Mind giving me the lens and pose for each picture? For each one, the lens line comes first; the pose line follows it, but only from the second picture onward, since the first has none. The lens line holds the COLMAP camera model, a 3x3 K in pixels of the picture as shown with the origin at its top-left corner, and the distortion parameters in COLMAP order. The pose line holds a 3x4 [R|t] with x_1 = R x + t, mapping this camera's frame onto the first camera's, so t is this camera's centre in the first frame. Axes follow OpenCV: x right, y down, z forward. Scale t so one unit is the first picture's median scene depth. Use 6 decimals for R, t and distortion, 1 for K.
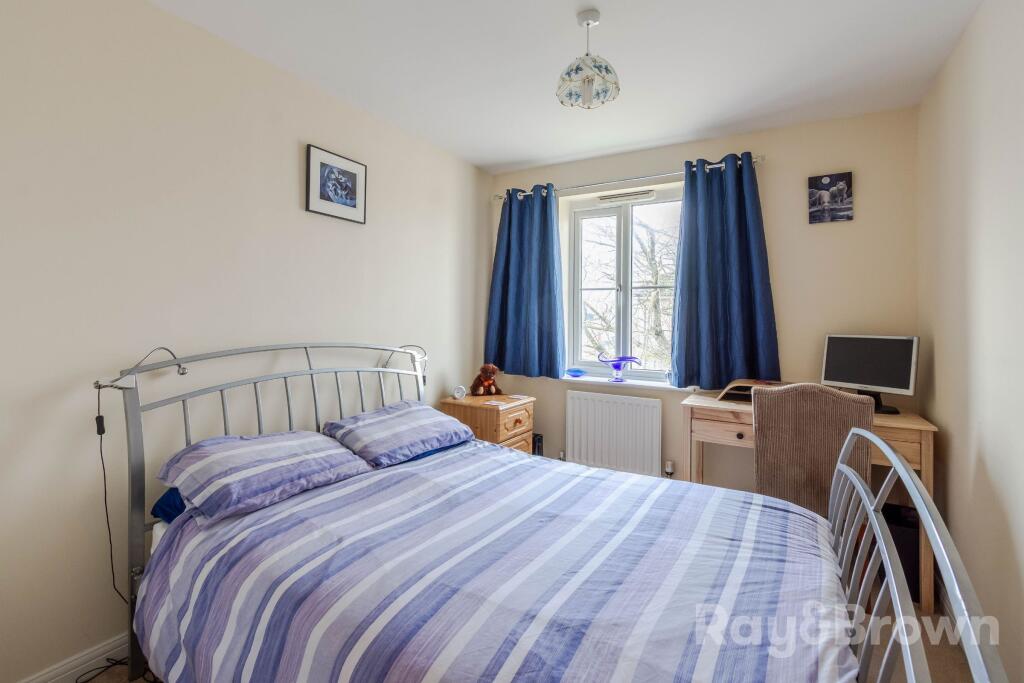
lens RADIAL K [[469.2, 0, 504.3], [0, 469.2, 319.0], [0, 0, 1]] dist [-0.000448, -0.000330]
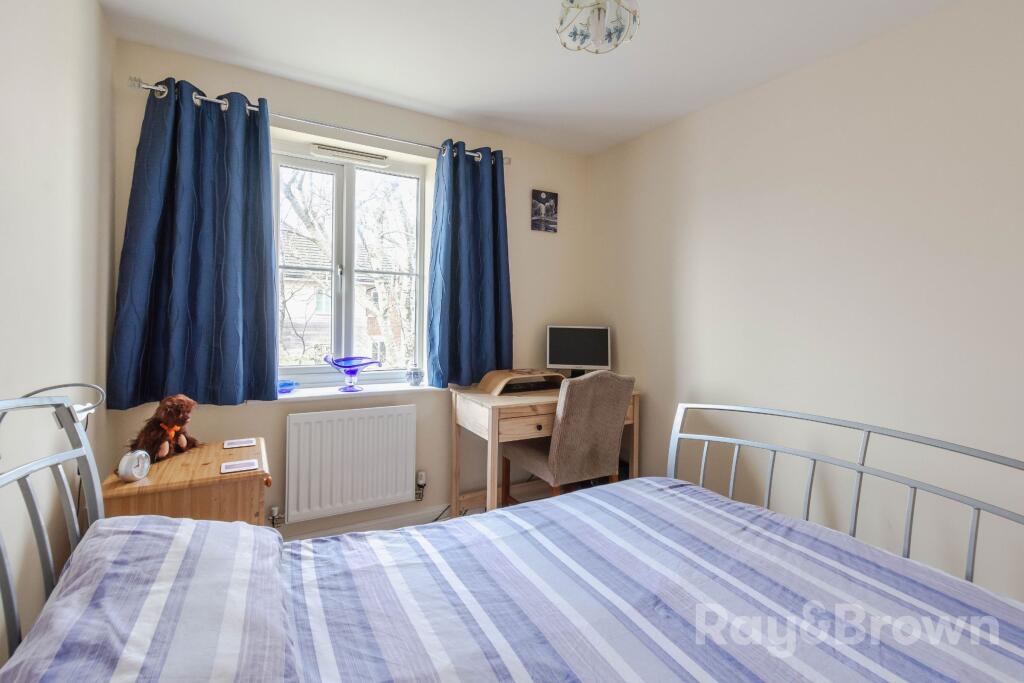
lens RADIAL K [[456.4, 0, 511.6], [0, 456.4, 311.7], [0, 0, 1]] dist [0.001708, 0.000195]
pose [[0.490160, -0.005739, 0.871614, -0.390007], [-0.021339, 0.999600, 0.018581, -0.023514], [-0.871371, -0.027707, 0.489841, 0.537719]]
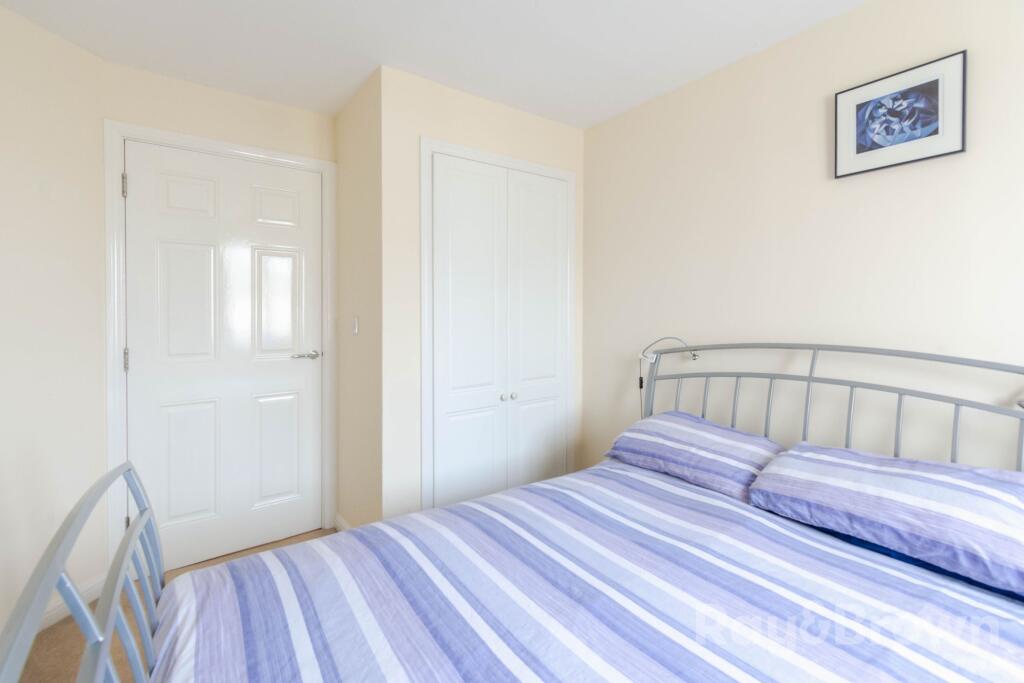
lens RADIAL K [[469.2, 0, 504.3], [0, 469.2, 319.0], [0, 0, 1]] dist [-0.000448, -0.000330]
pose [[-0.383307, -0.001867, -0.923619, 0.488811], [0.004212, 0.999984, -0.003770, 0.007781], [0.923611, -0.005335, -0.383293, 0.726876]]
